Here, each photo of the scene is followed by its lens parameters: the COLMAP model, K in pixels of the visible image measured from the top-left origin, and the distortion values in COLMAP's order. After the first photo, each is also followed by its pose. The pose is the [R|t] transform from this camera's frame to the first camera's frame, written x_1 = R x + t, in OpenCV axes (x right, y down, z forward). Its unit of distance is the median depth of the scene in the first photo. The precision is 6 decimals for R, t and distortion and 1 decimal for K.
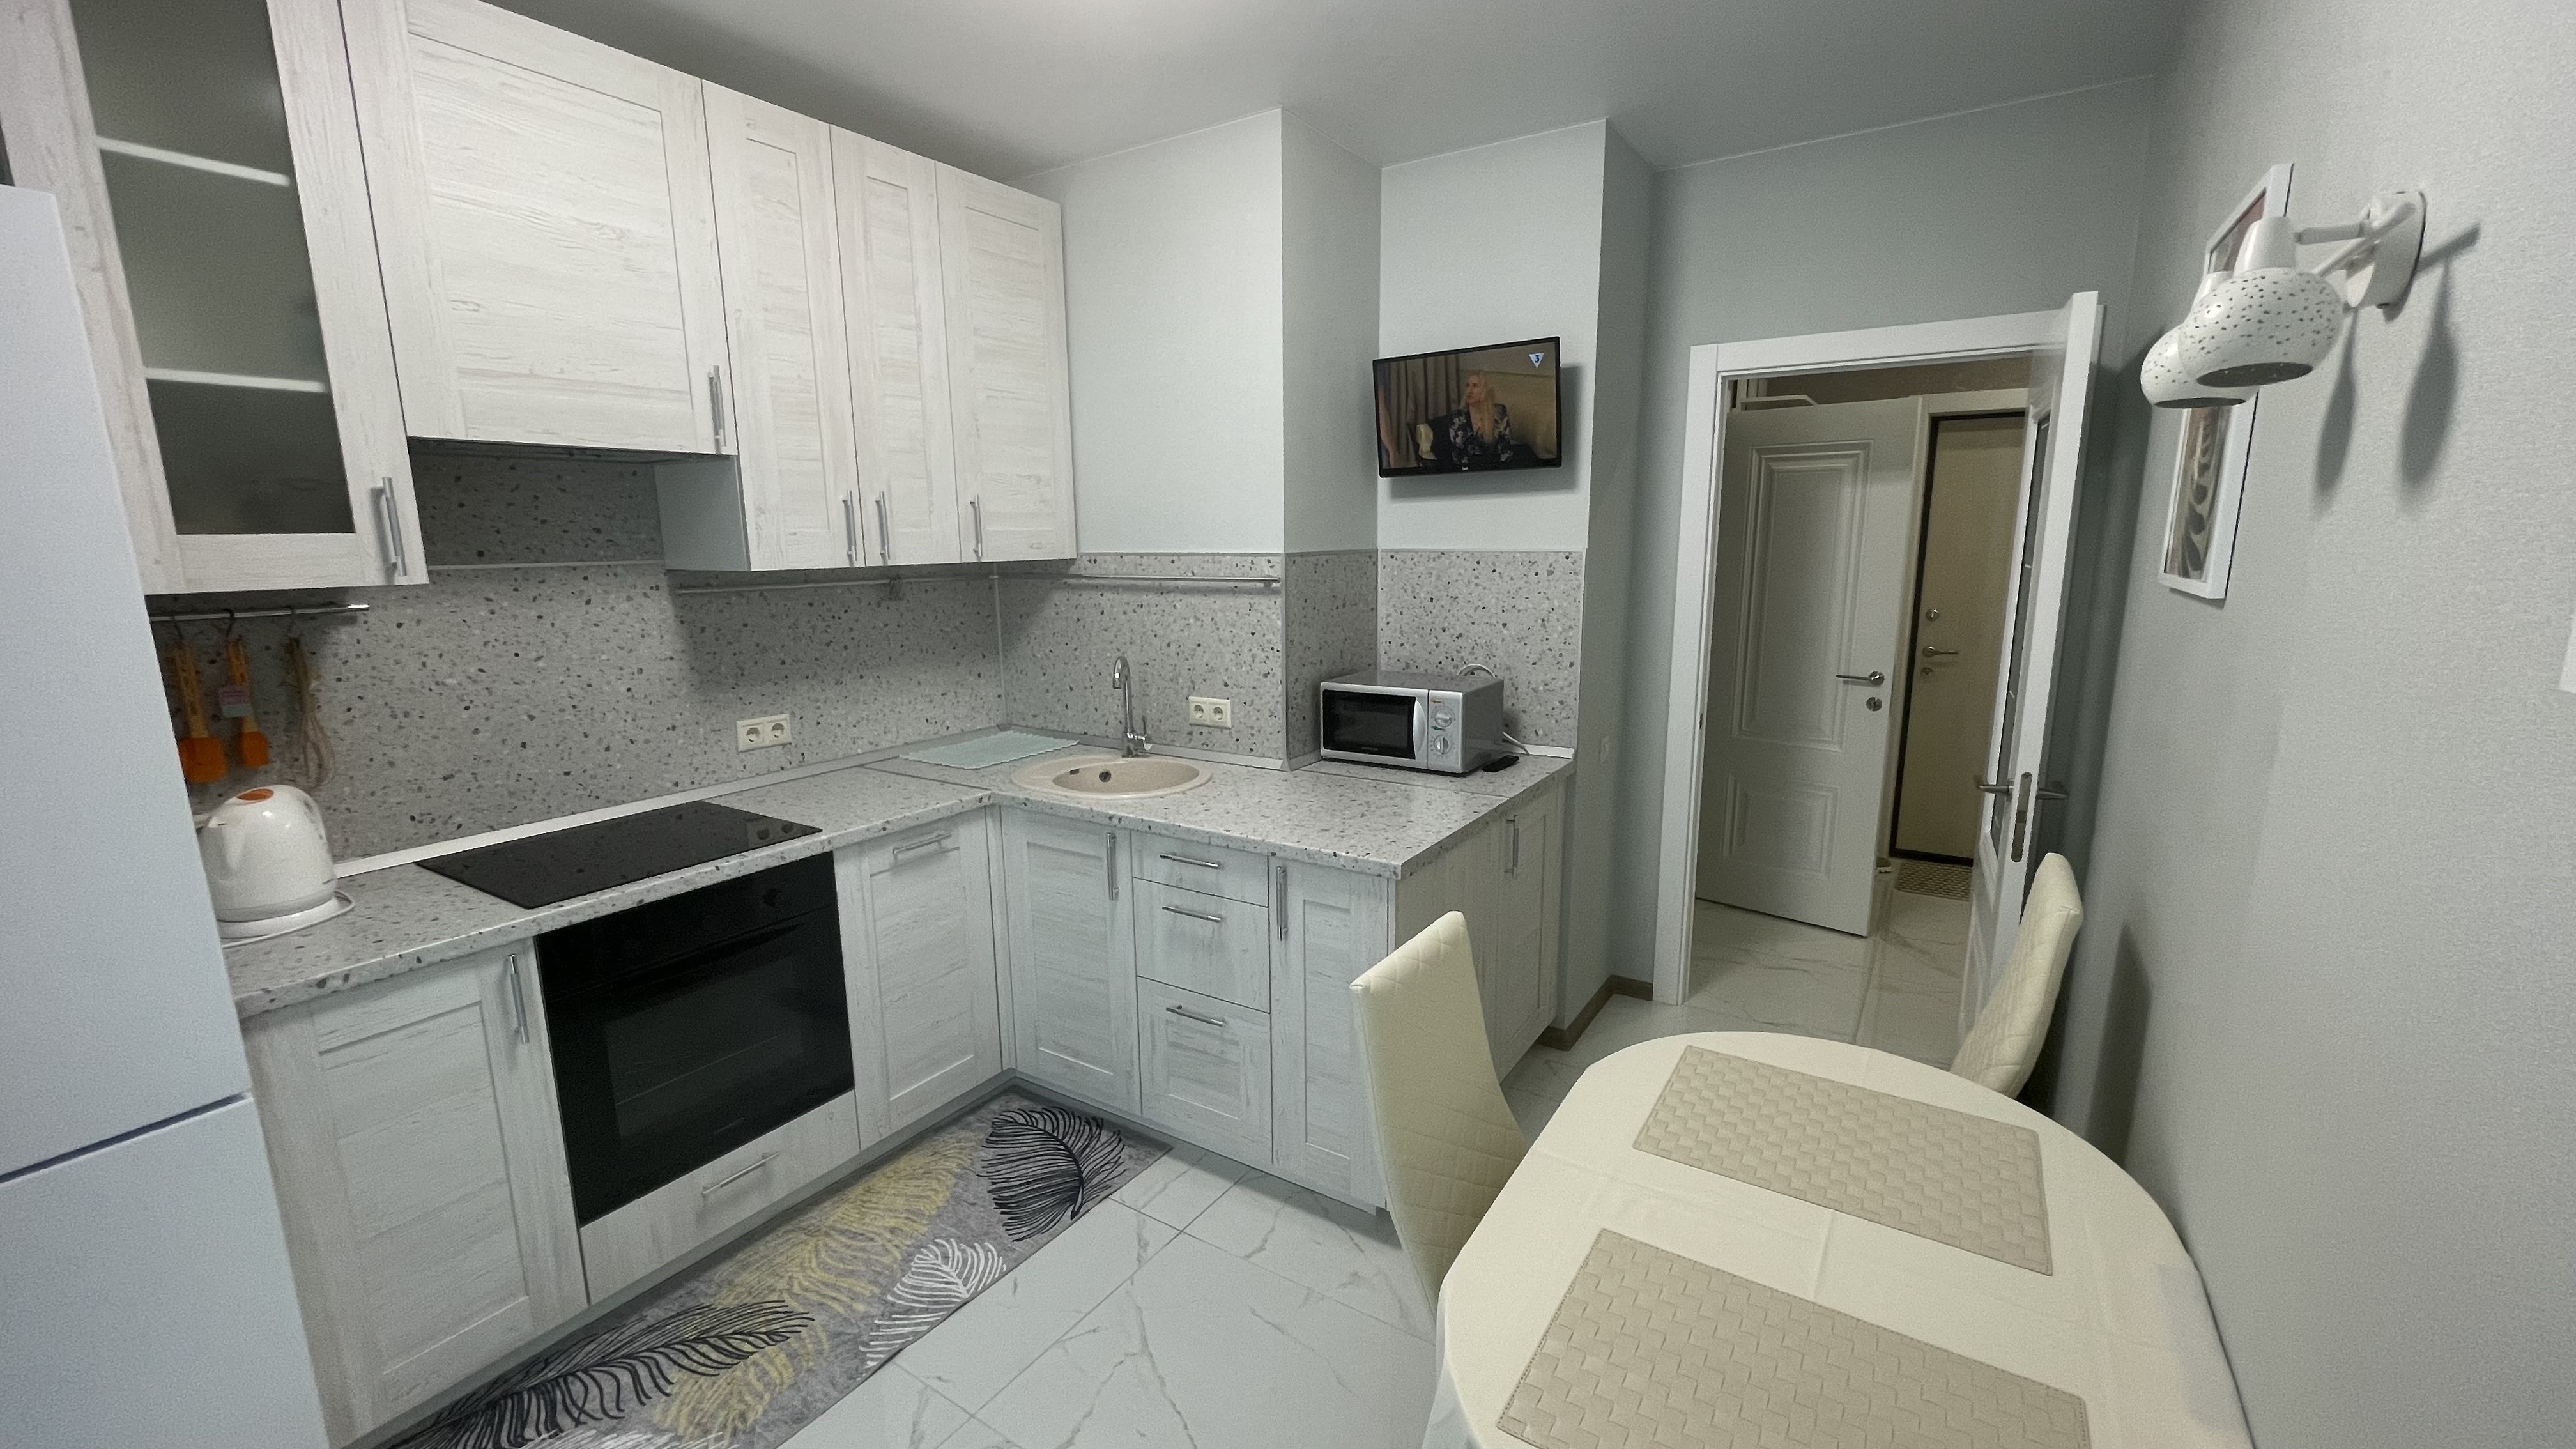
lens RADIAL K [[1041.4, 0, 1290.7], [0, 1041.4, 726.7], [0, 0, 1]] dist [-0.002006, -0.000754]
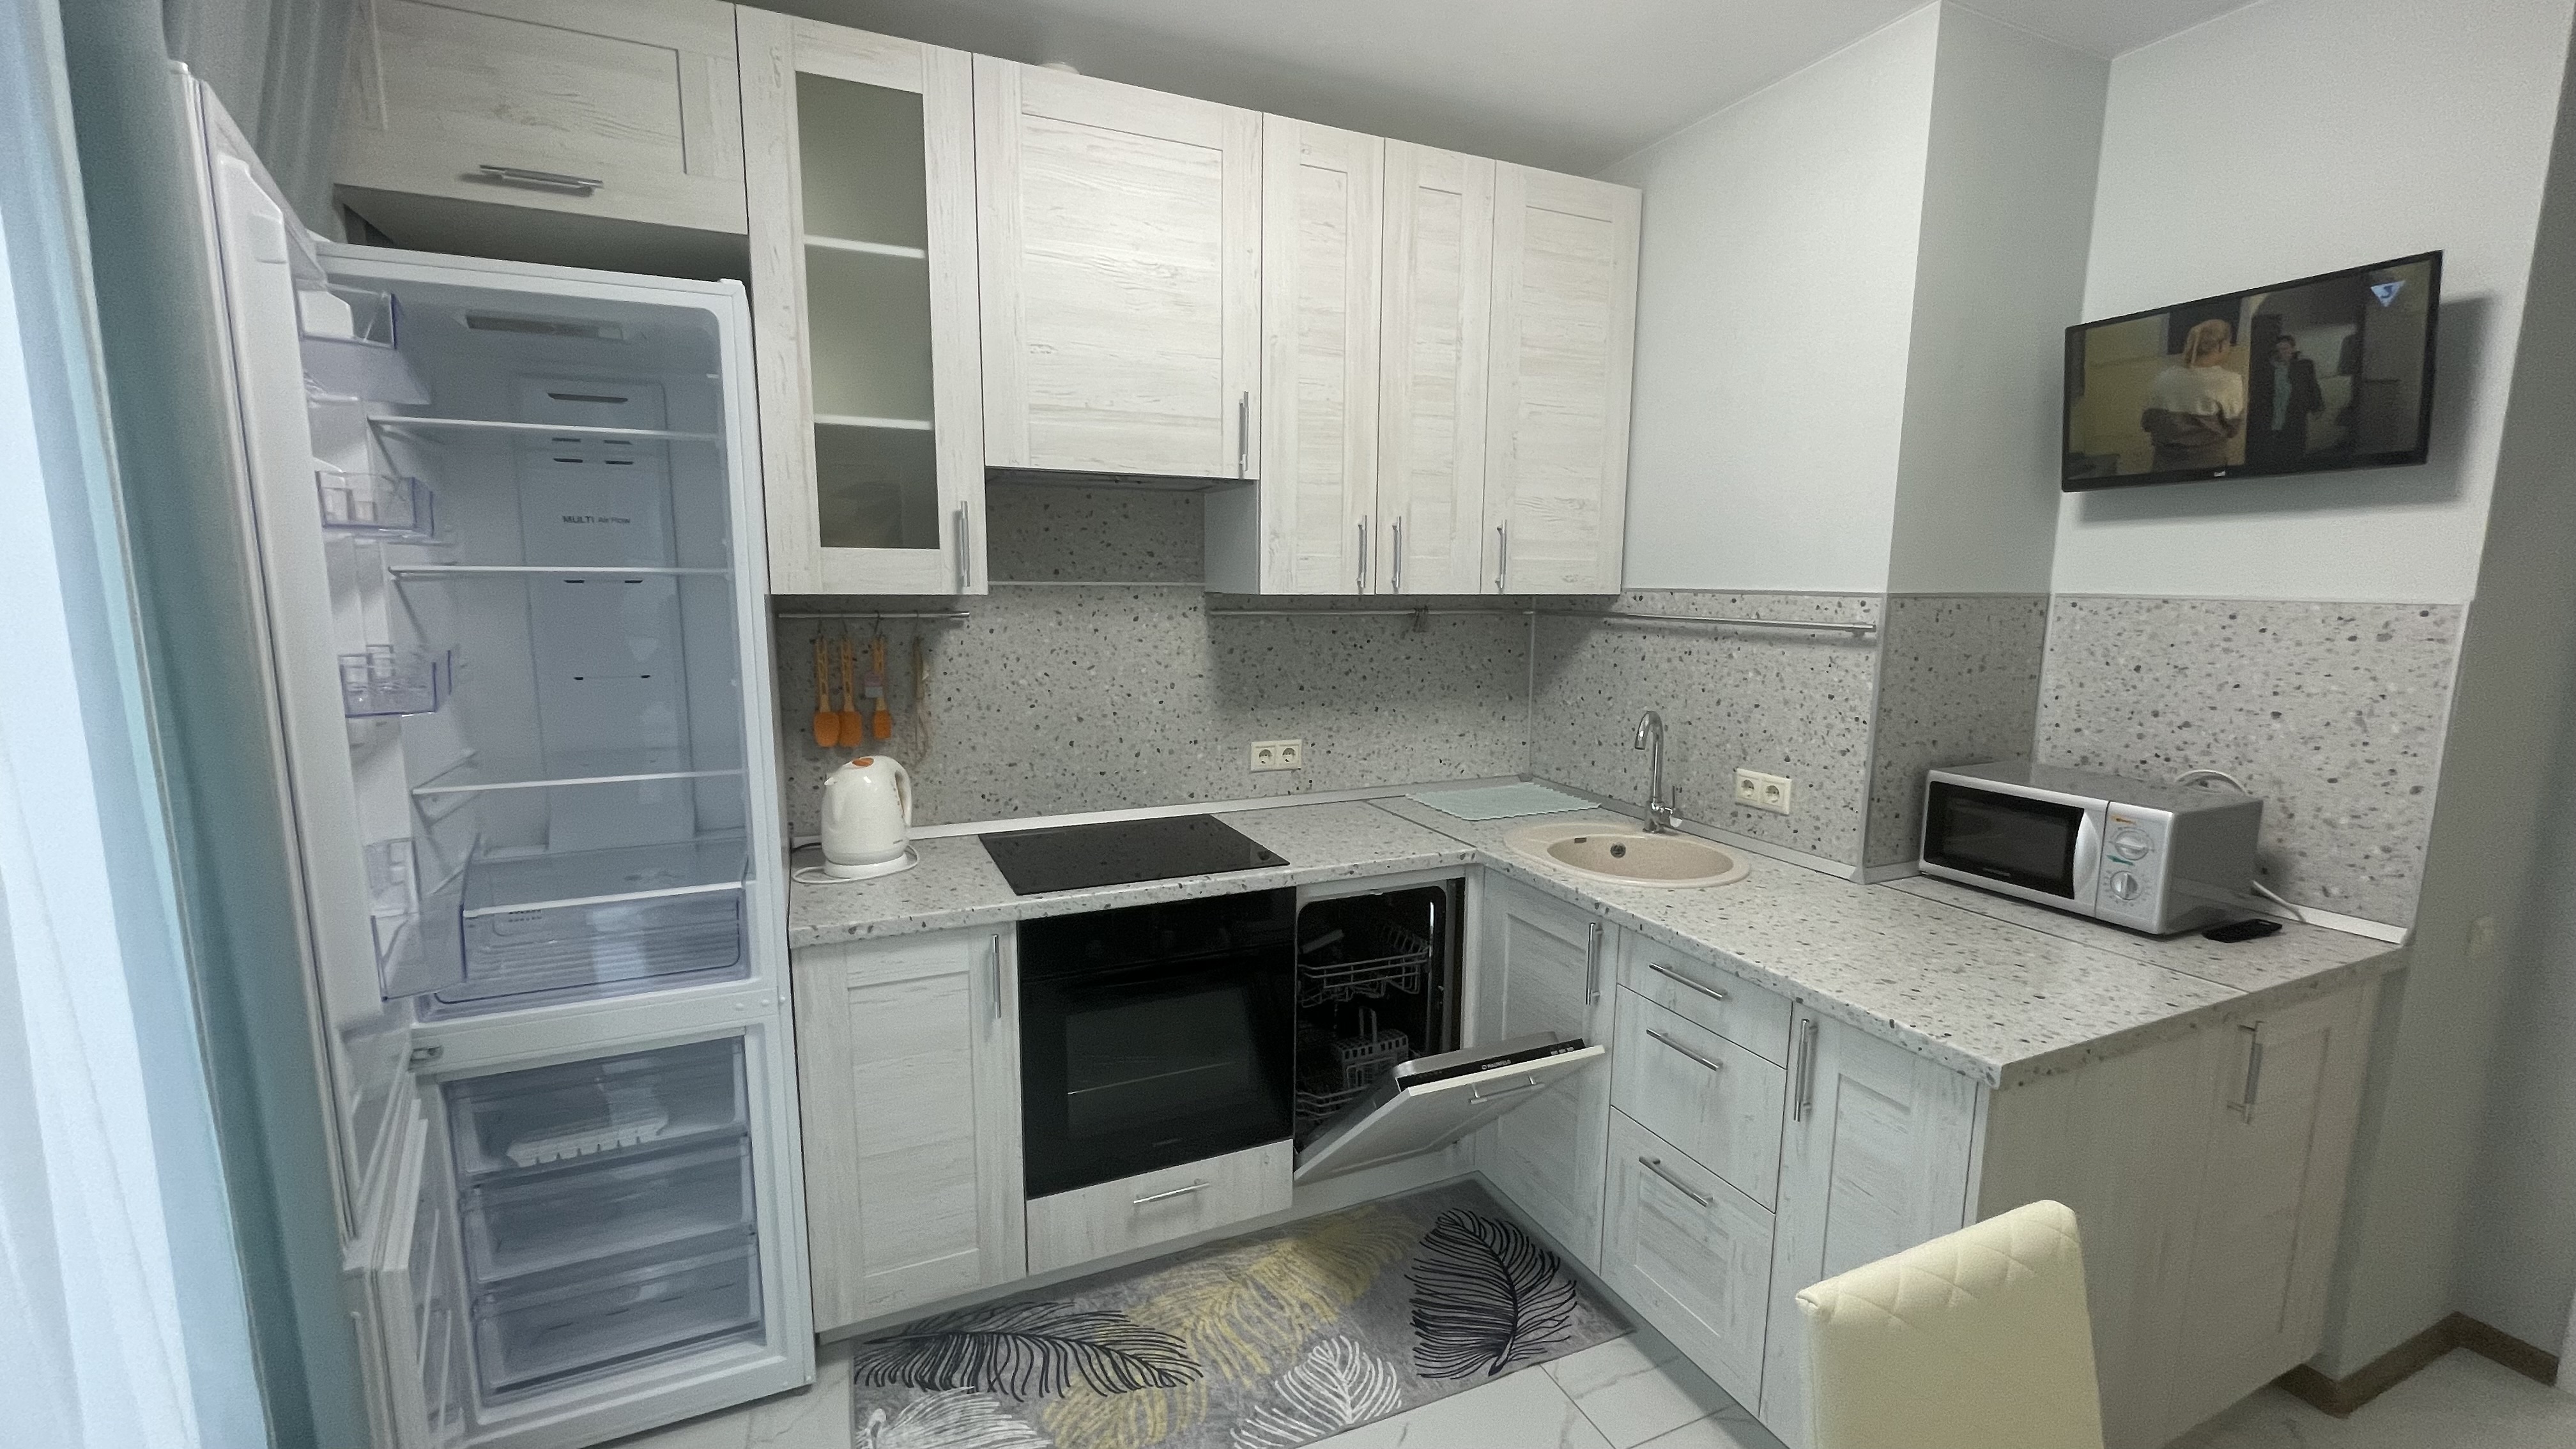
lens RADIAL K [[1041.4, 0, 1290.7], [0, 1041.4, 726.7], [0, 0, 1]] dist [-0.002006, -0.000754]
pose [[0.835747, 0.095231, -0.540794, 0.058154], [-0.117367, 0.993067, -0.006507, -0.019610], [0.536425, 0.068910, 0.841130, 0.176897]]
